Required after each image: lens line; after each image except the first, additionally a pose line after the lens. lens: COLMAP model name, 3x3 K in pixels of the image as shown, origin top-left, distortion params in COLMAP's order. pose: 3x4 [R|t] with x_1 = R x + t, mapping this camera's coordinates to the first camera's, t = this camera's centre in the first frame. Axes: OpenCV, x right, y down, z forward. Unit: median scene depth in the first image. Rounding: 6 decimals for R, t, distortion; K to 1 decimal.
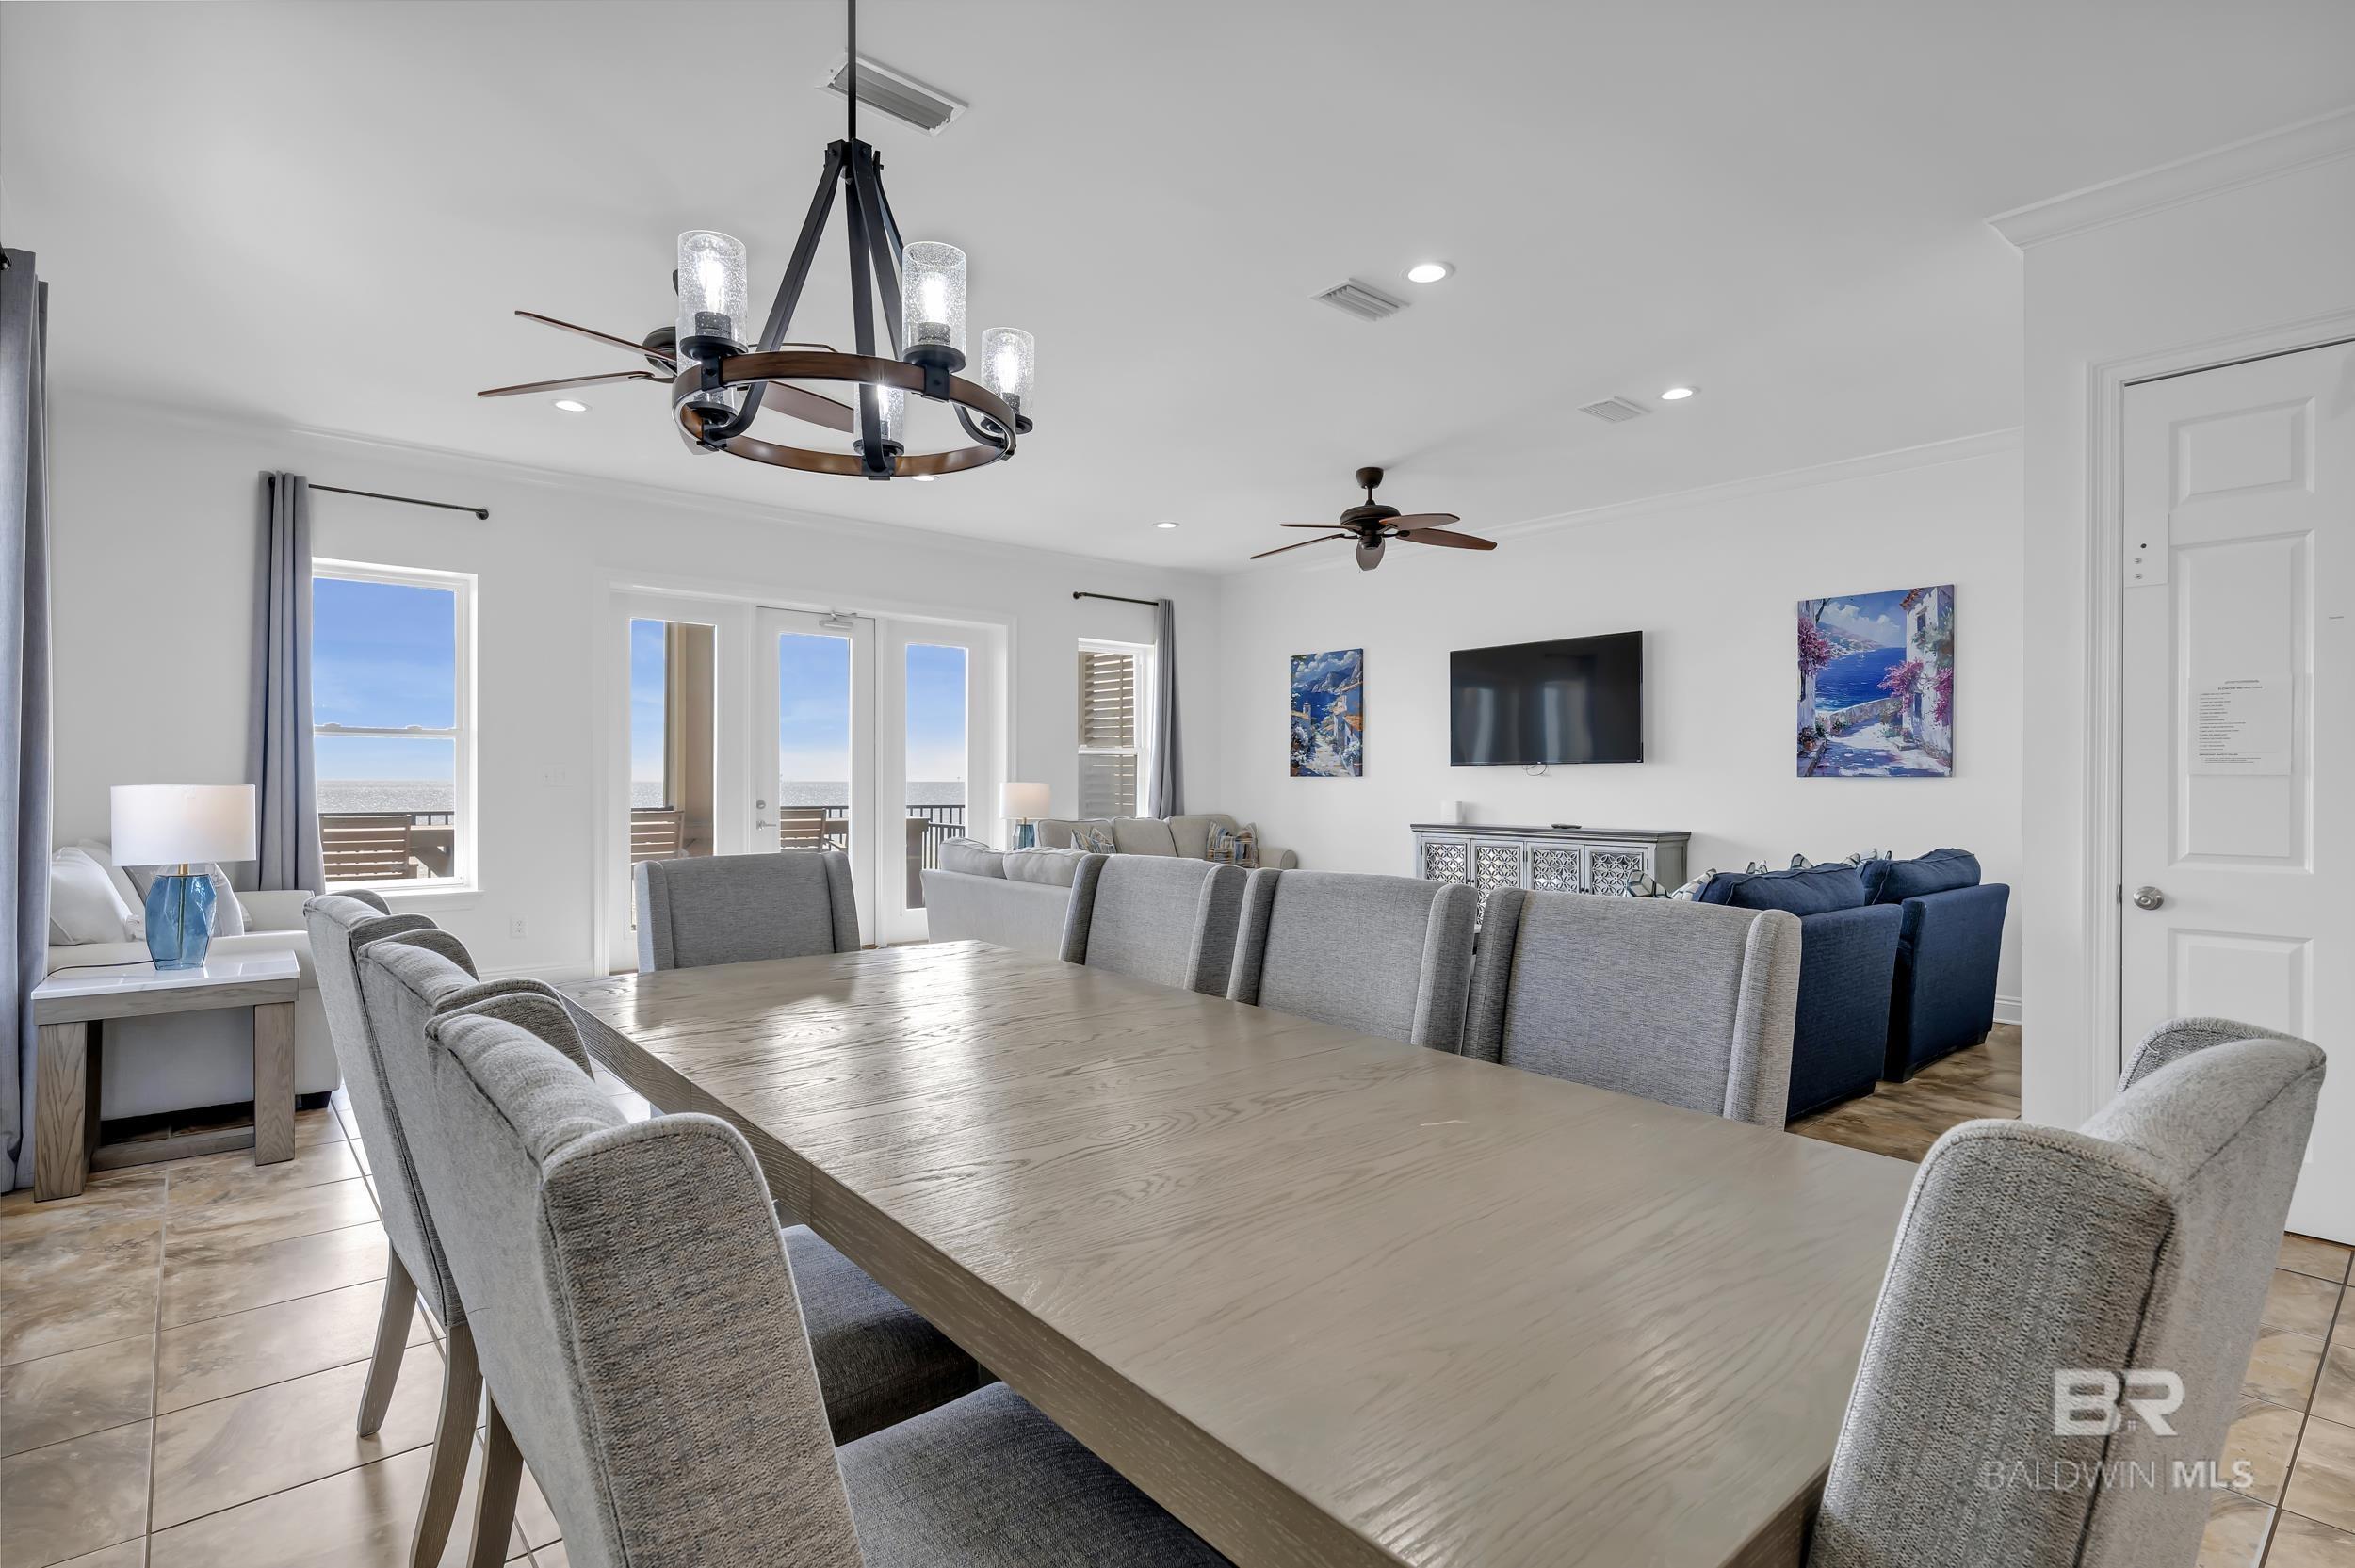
lens RADIAL K [[1143.9, 0, 1195.6], [0, 1143.9, 765.1], [0, 0, 1]] dist [0.015033, 0.000239]
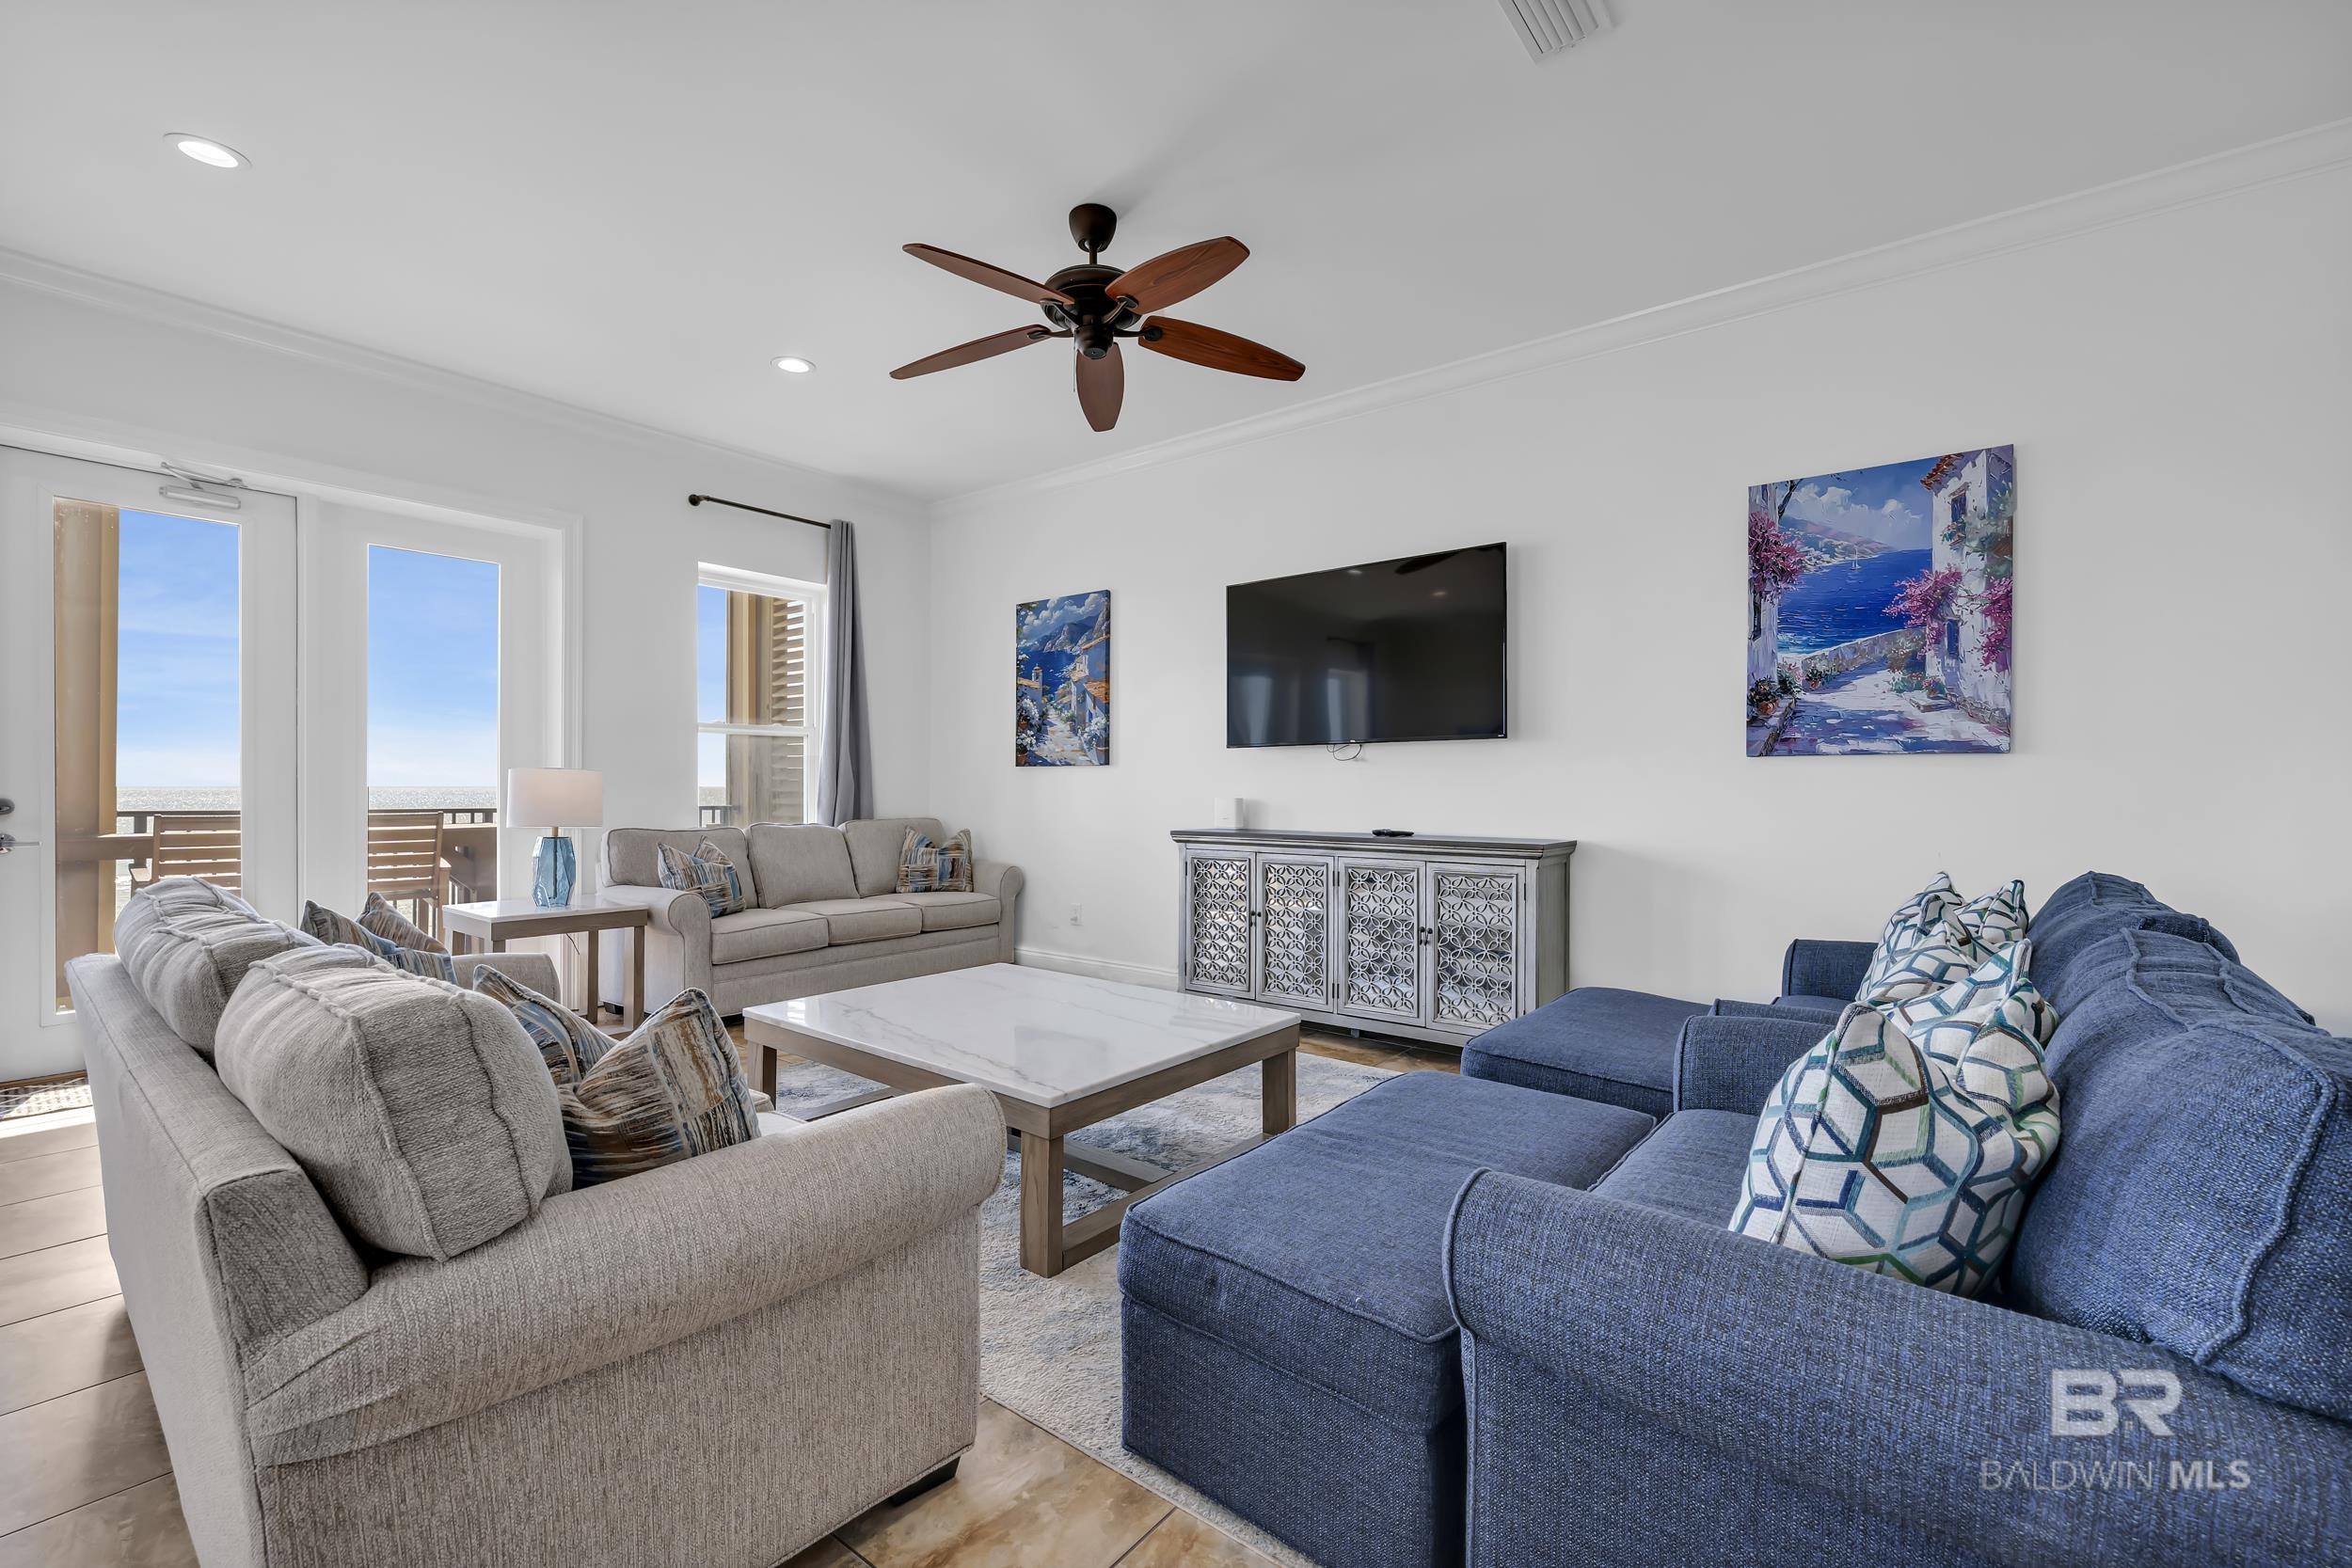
lens RADIAL K [[991.6, 0, 1184.5], [0, 991.6, 779.6], [0, 0, 1]] dist [0.001590, -0.001393]
pose [[0.983610, 0.001230, 0.180302, 0.090599], [-0.002300, 0.999981, 0.005723, 0.017702], [-0.180292, -0.006044, 0.983595, 0.422266]]
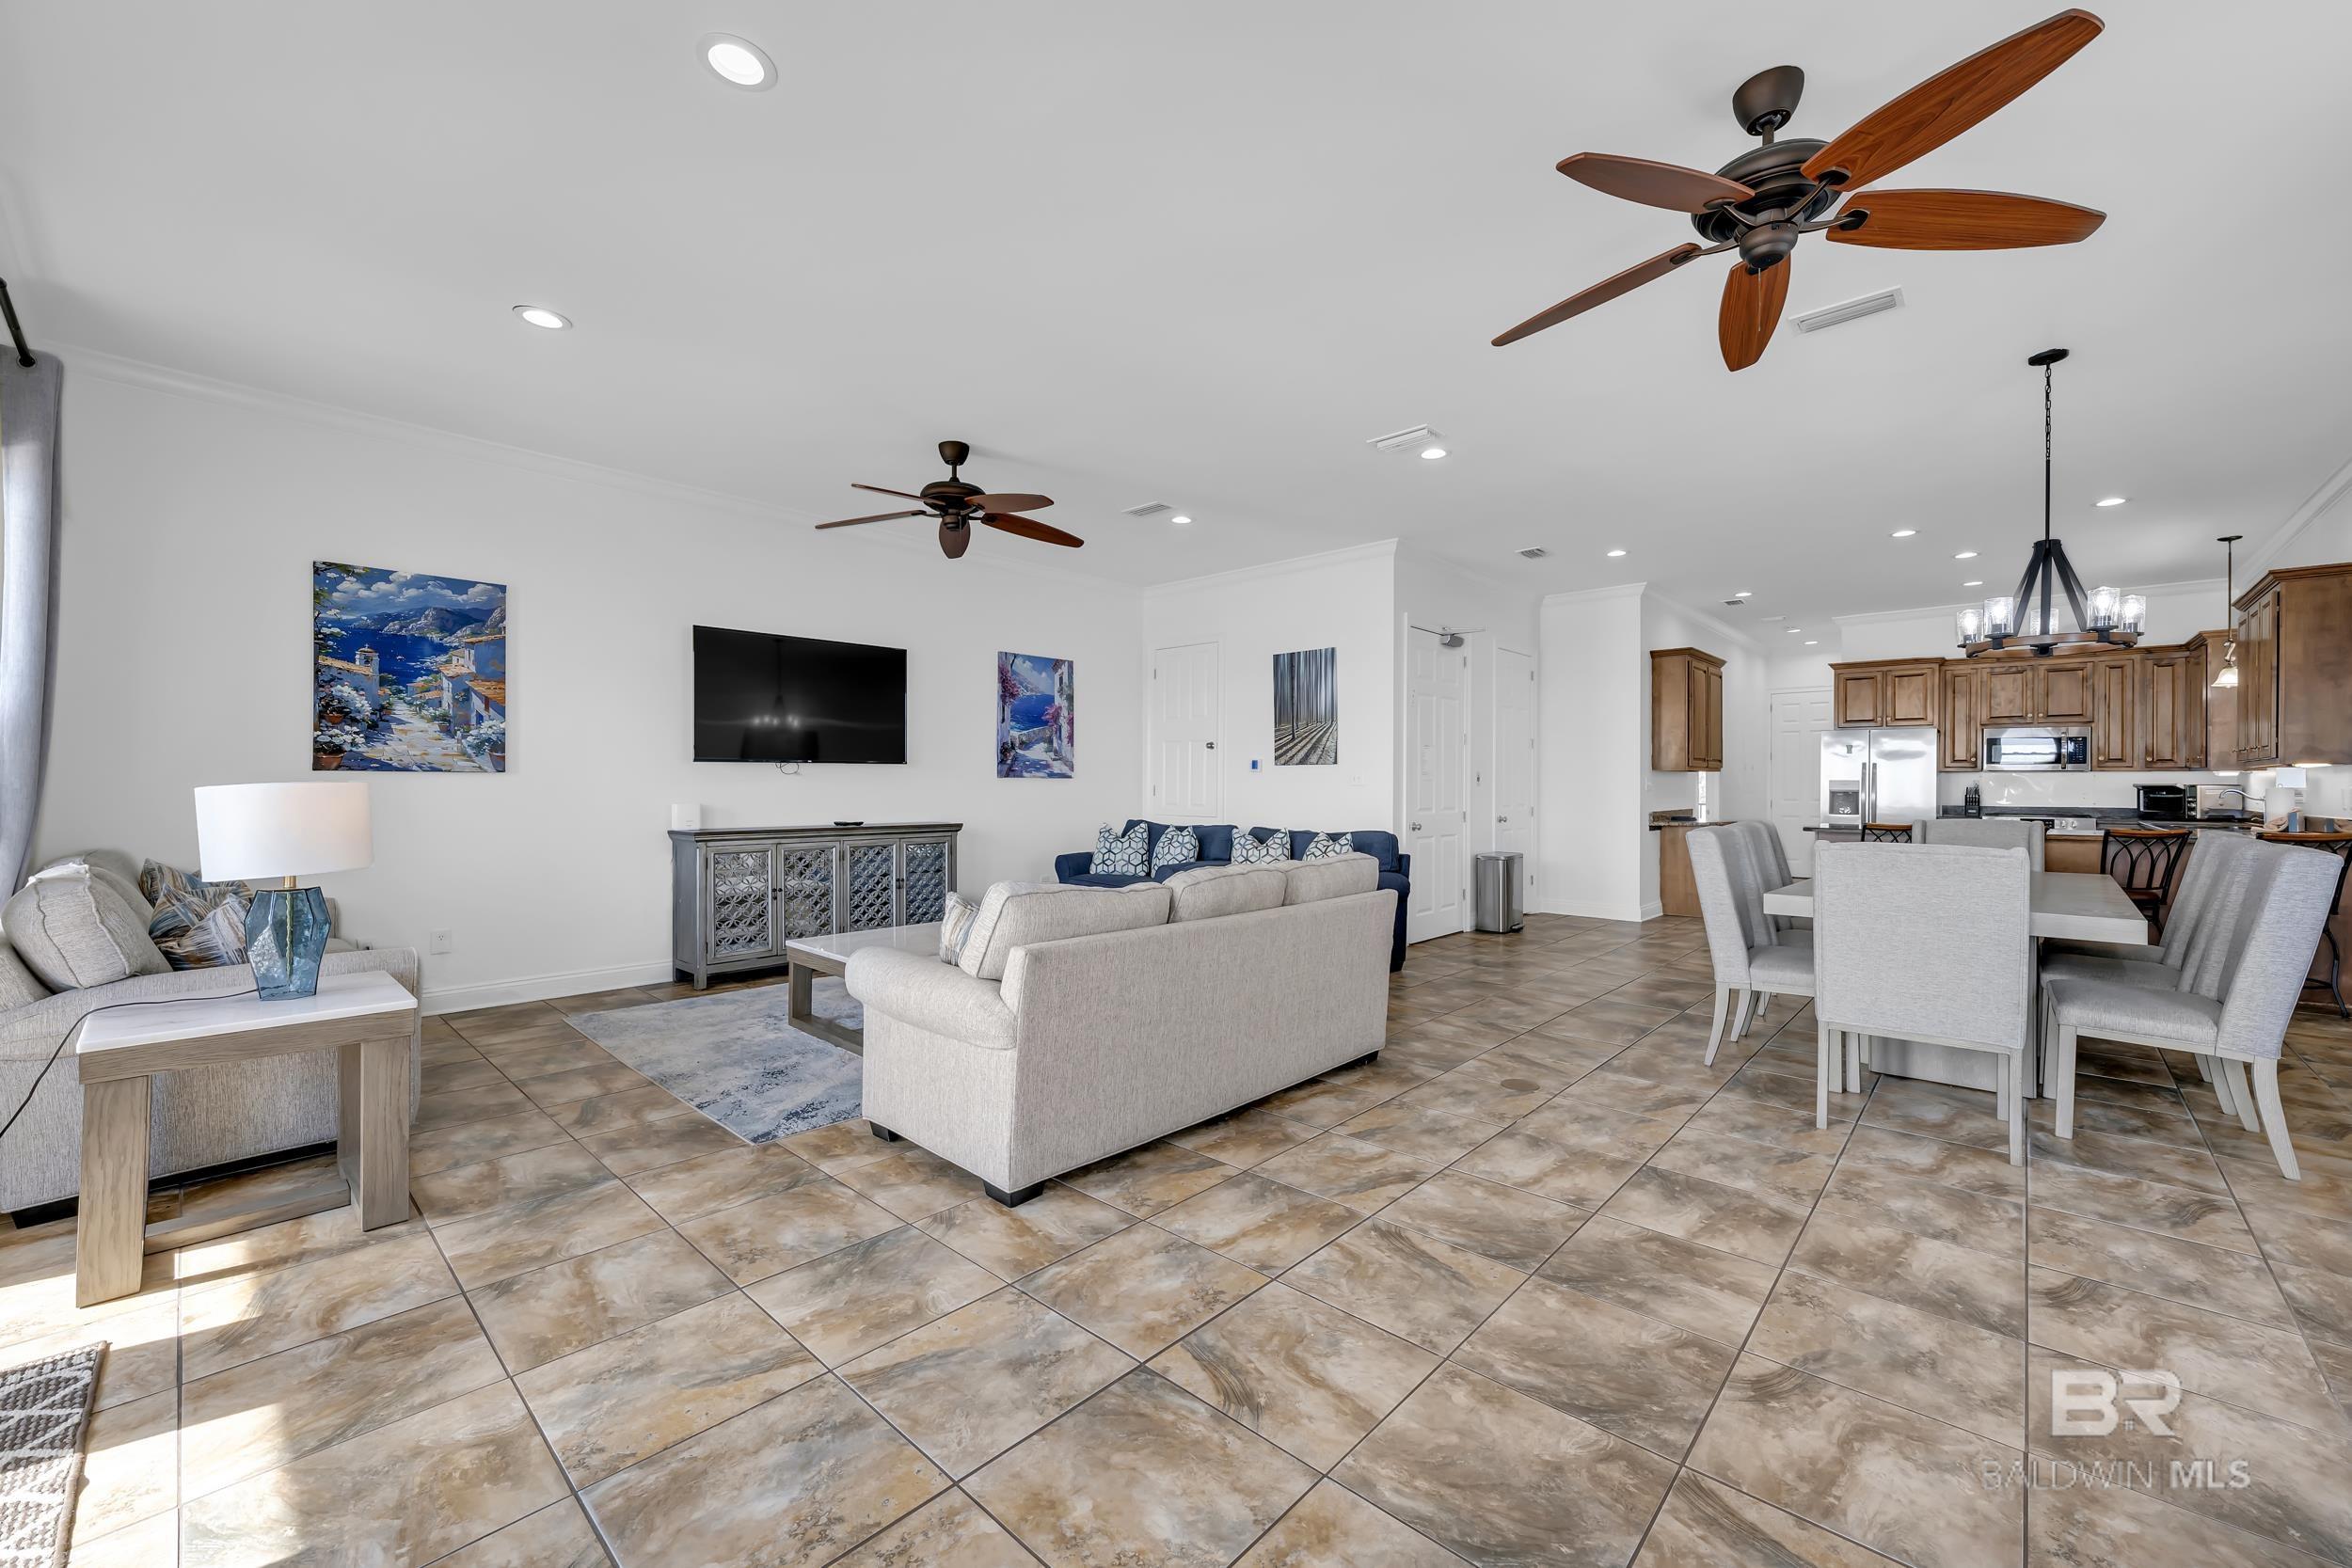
lens RADIAL K [[915.2, 0, 1185.1], [0, 915.2, 791.8], [0, 0, 1]] dist [0.001607, 0.000630]
pose [[-0.099975, -0.011543, 0.994923, -0.507838], [-0.015760, 0.999826, 0.010016, 0.011125], [-0.994865, -0.014678, -0.100140, 0.743700]]
